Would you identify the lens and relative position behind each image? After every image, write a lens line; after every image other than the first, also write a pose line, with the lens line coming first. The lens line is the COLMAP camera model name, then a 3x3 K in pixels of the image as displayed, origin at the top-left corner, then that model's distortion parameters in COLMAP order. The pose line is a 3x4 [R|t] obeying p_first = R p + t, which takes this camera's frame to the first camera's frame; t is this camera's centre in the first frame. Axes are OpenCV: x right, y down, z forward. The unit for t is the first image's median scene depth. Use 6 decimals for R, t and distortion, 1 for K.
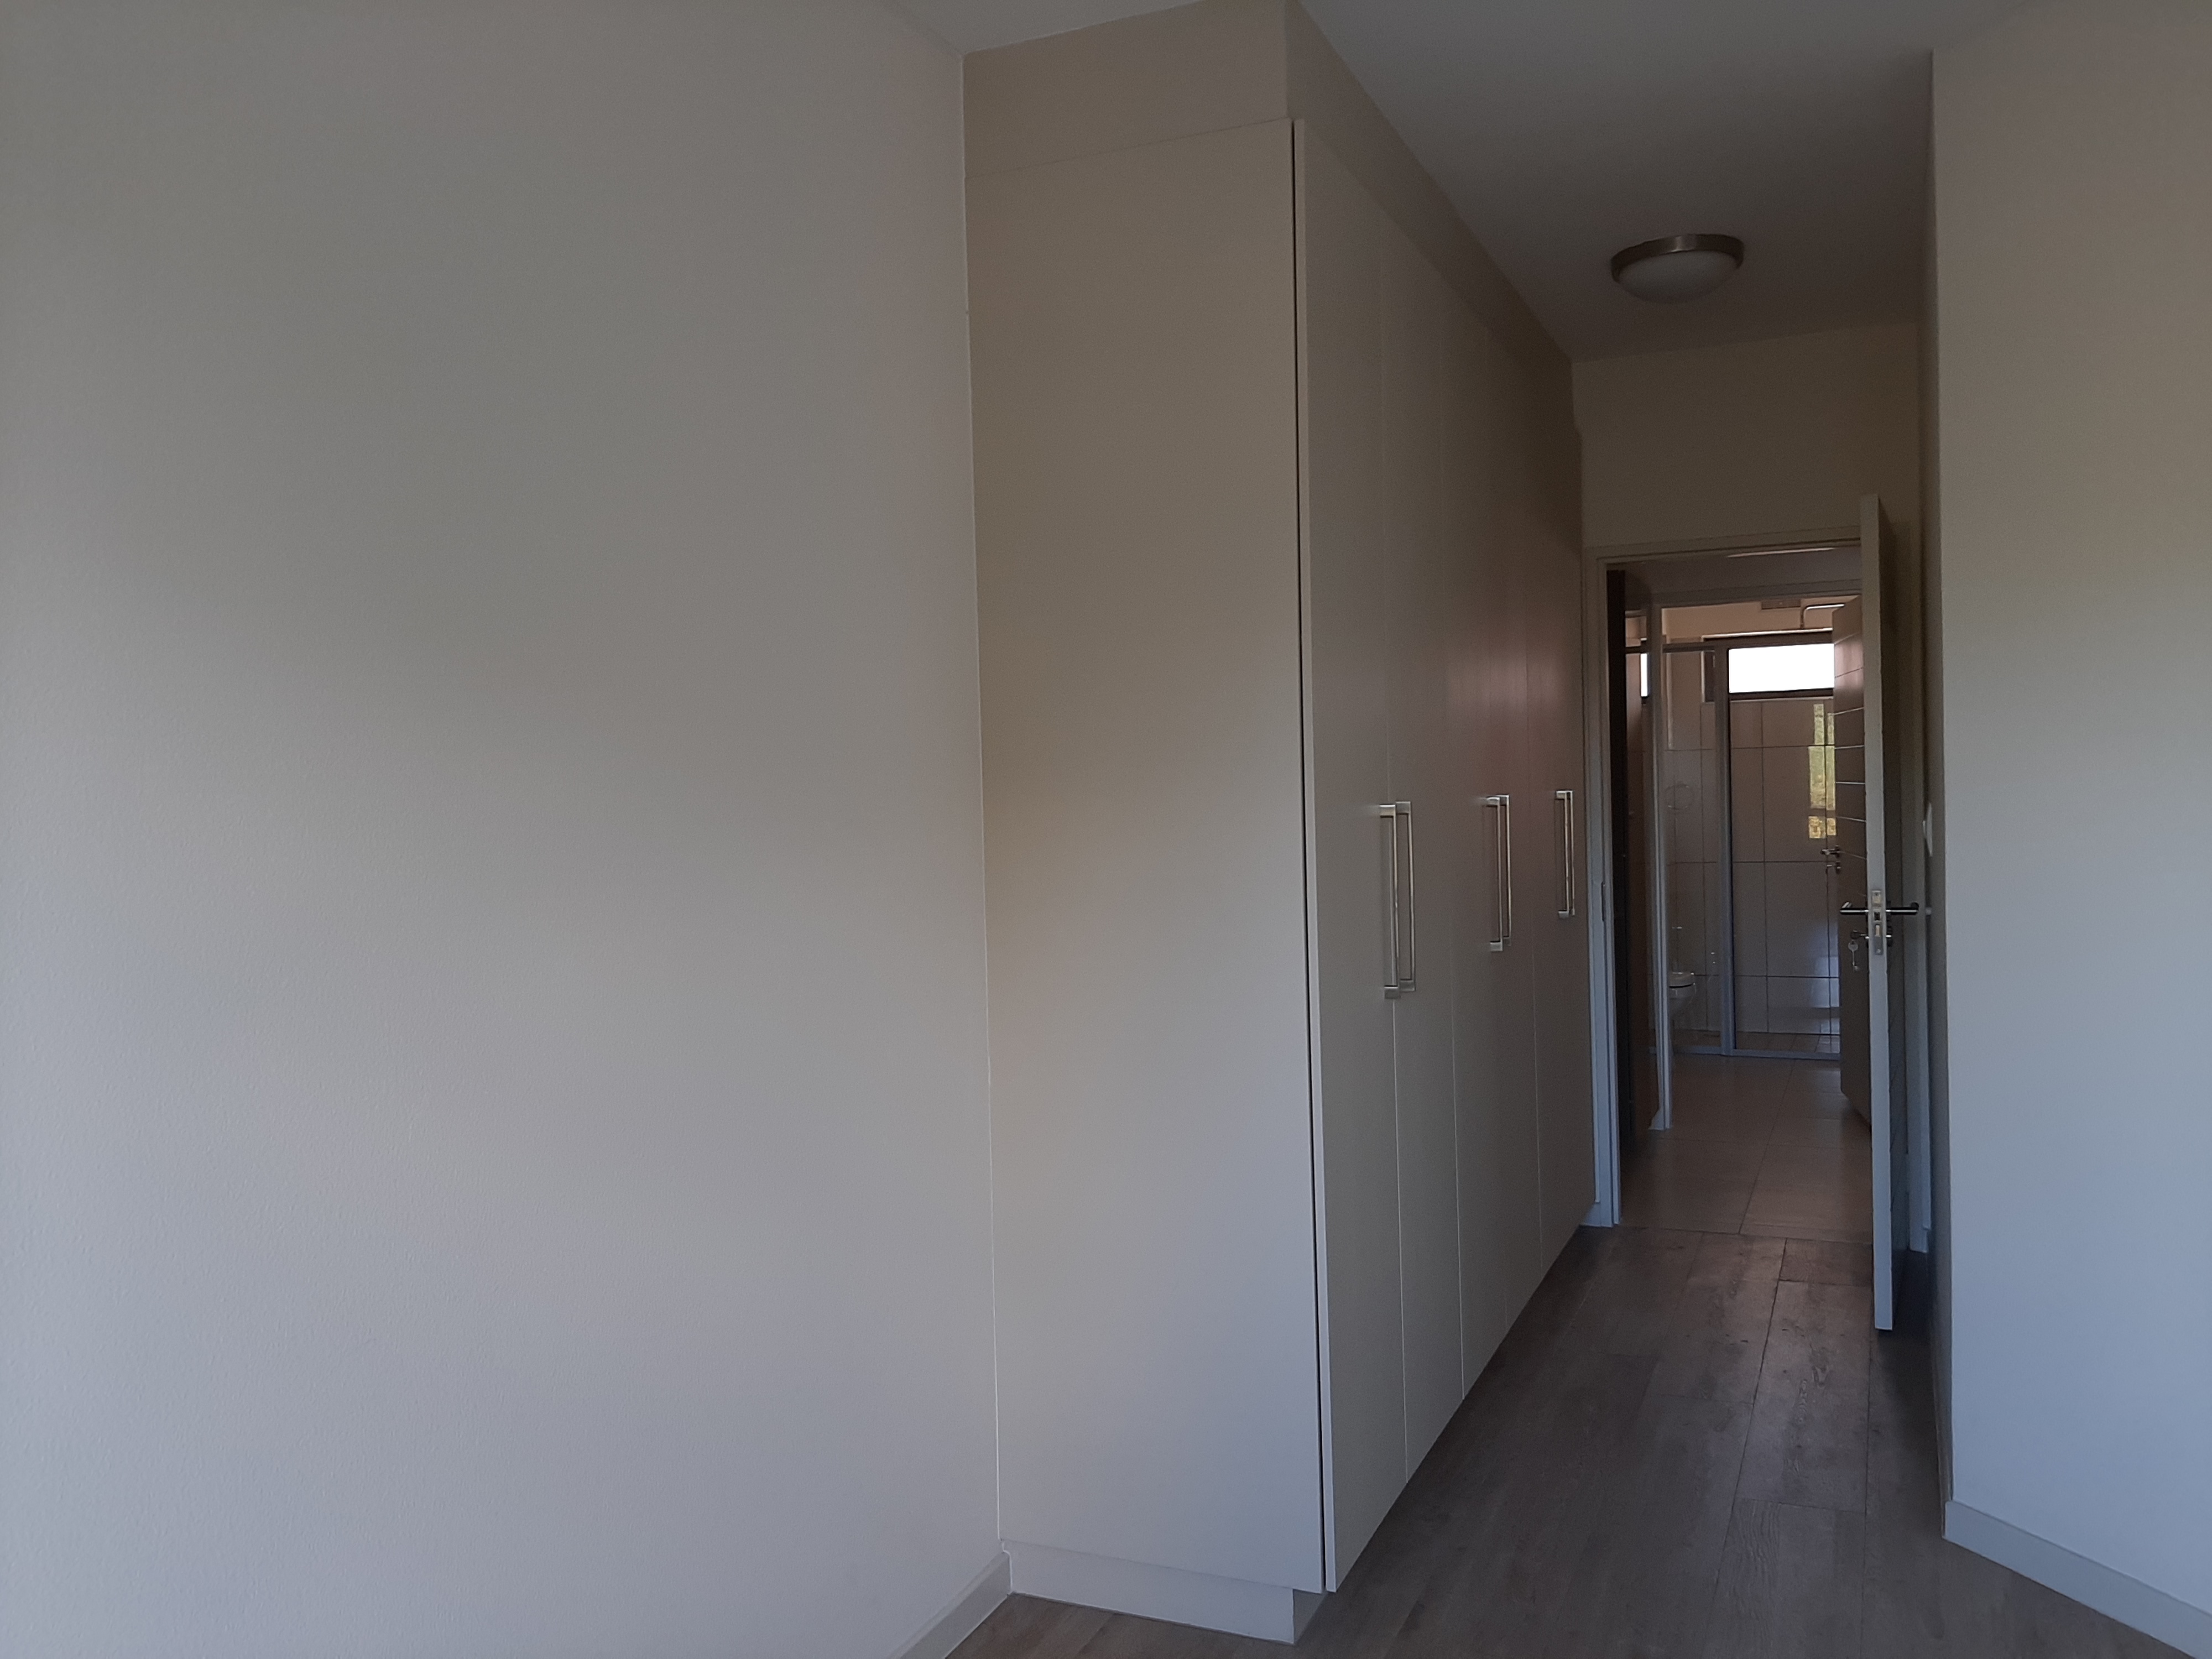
lens RADIAL K [[1720.5, 0, 1106.0], [0, 1720.5, 829.5], [0, 0, 1]] dist [0.050890, -0.001841]
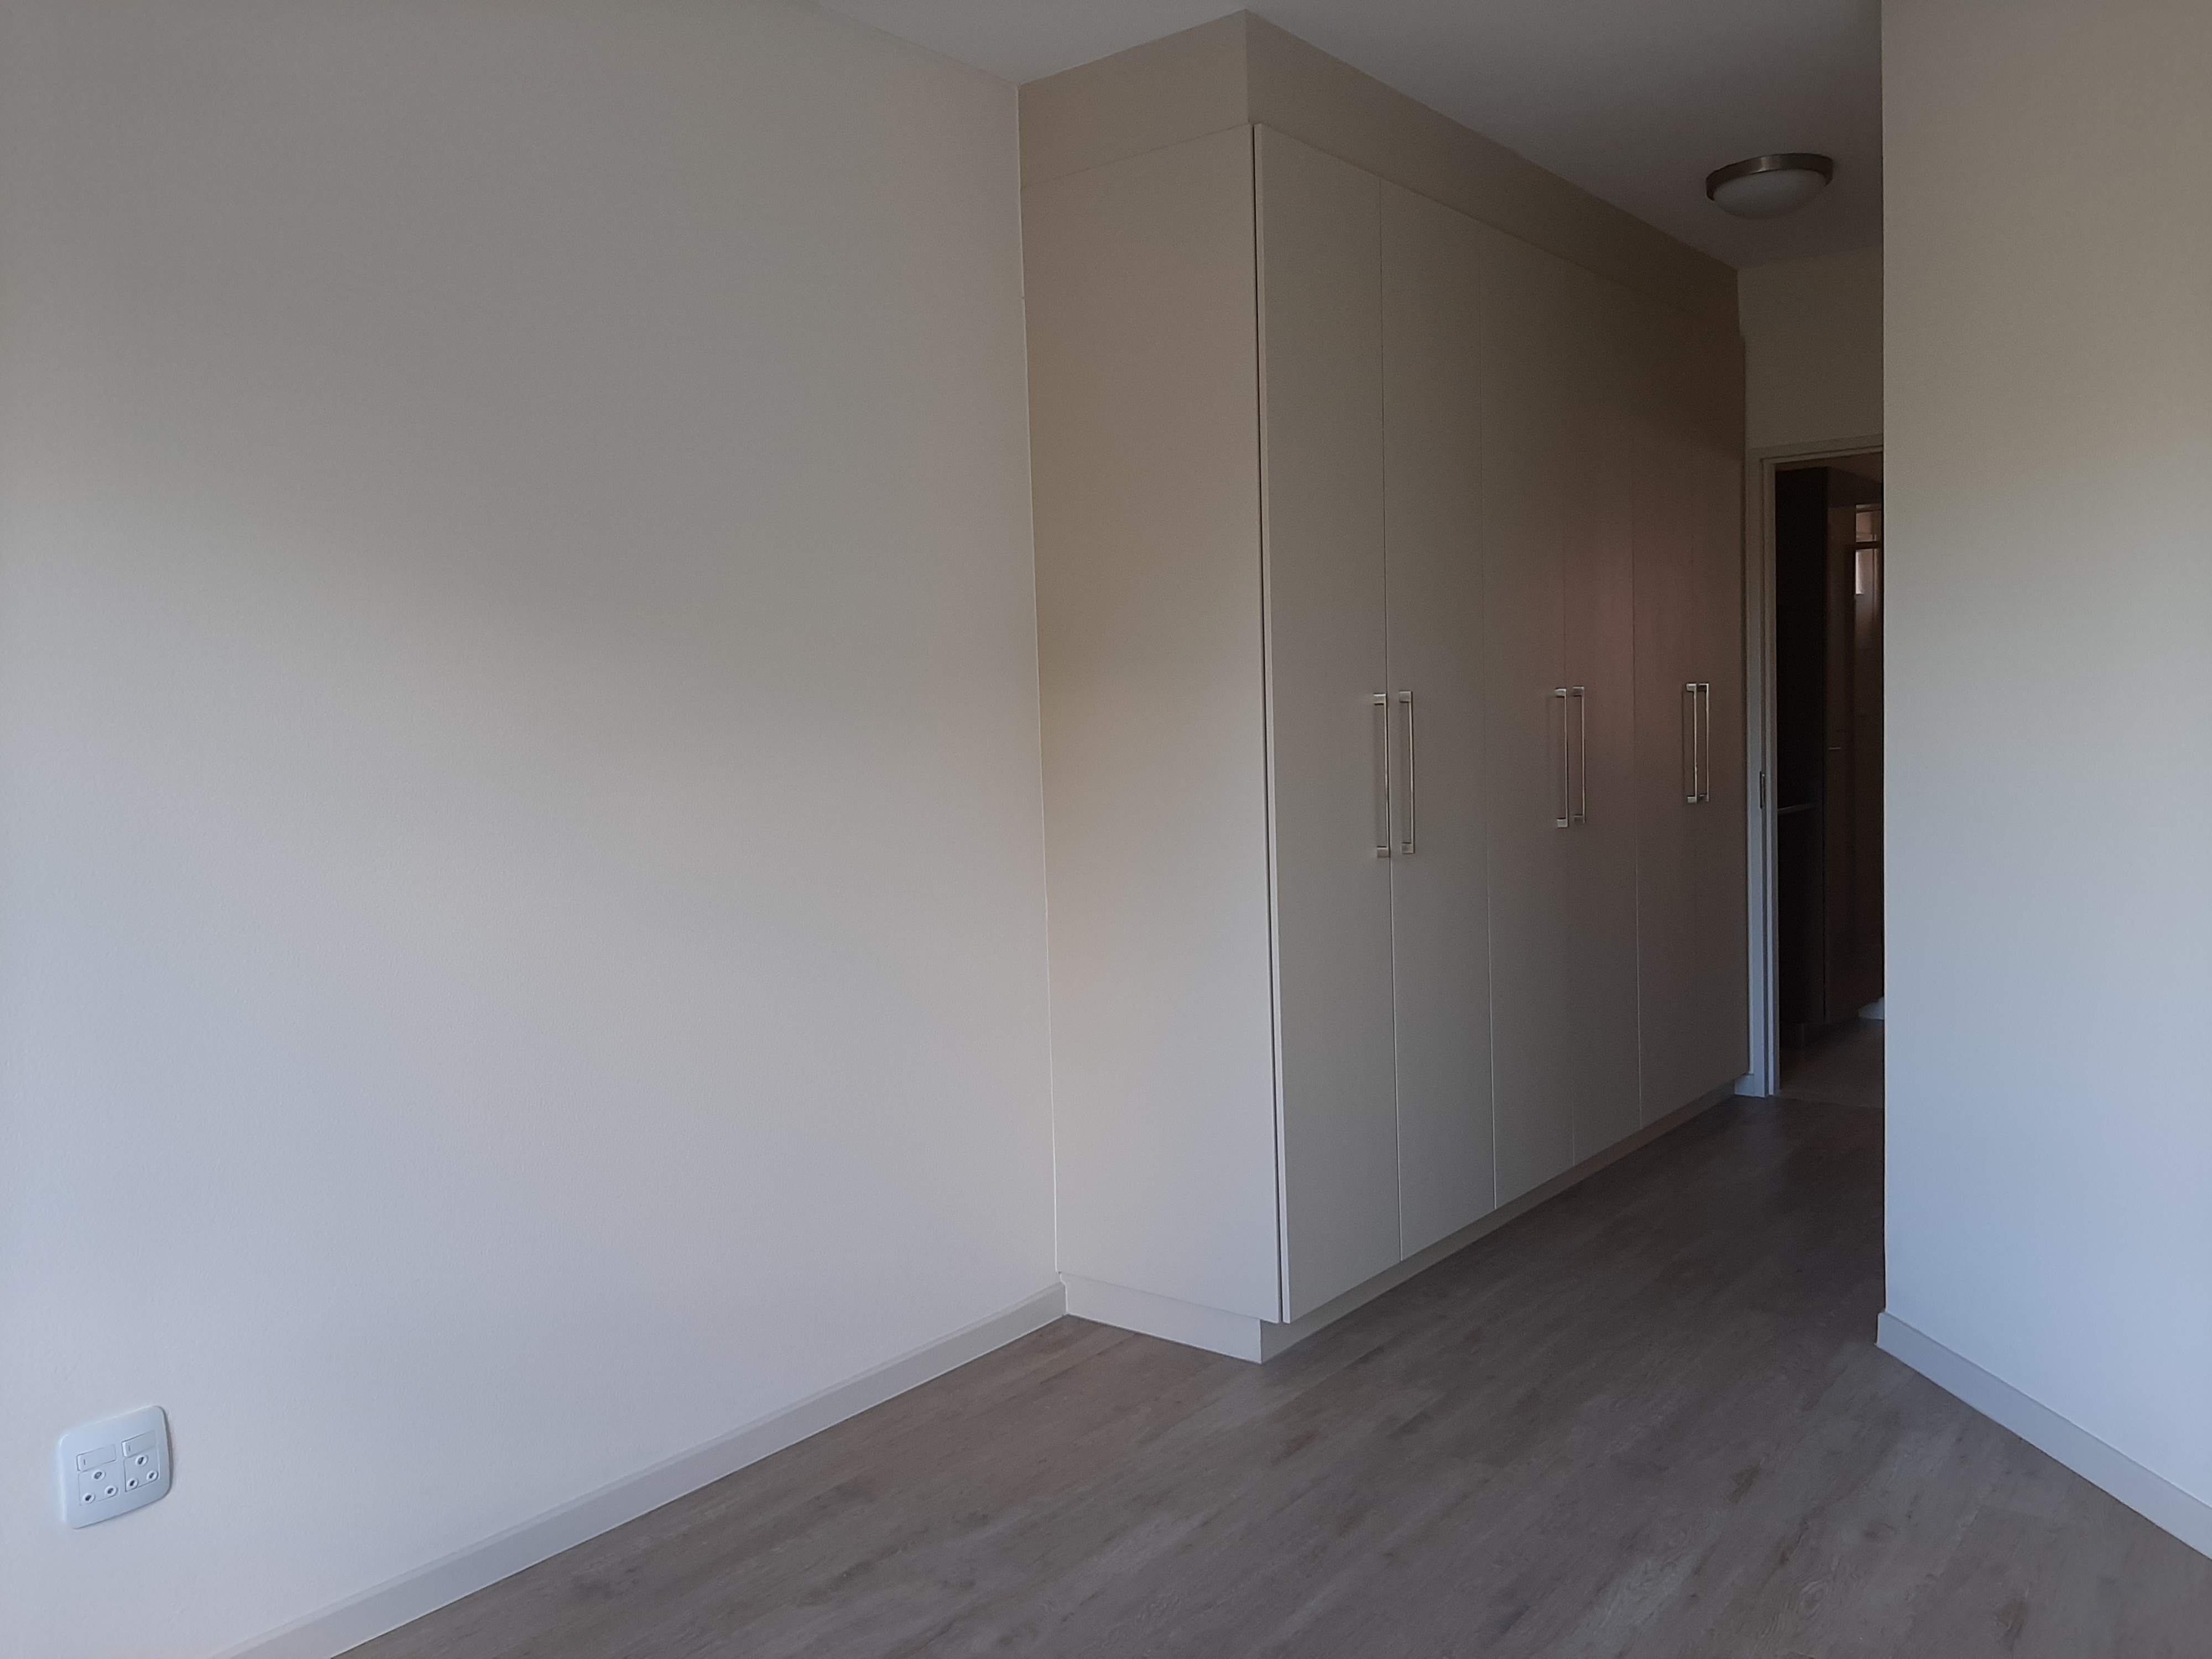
lens RADIAL K [[1699.1, 0, 1106.0], [0, 1699.1, 829.5], [0, 0, 1]] dist [0.044509, -0.000494]
pose [[0.967540, 0.013813, -0.252340, 0.284861], [0.000351, 0.998431, 0.056000, 0.012999], [0.252718, -0.054271, 0.966017, -0.184778]]
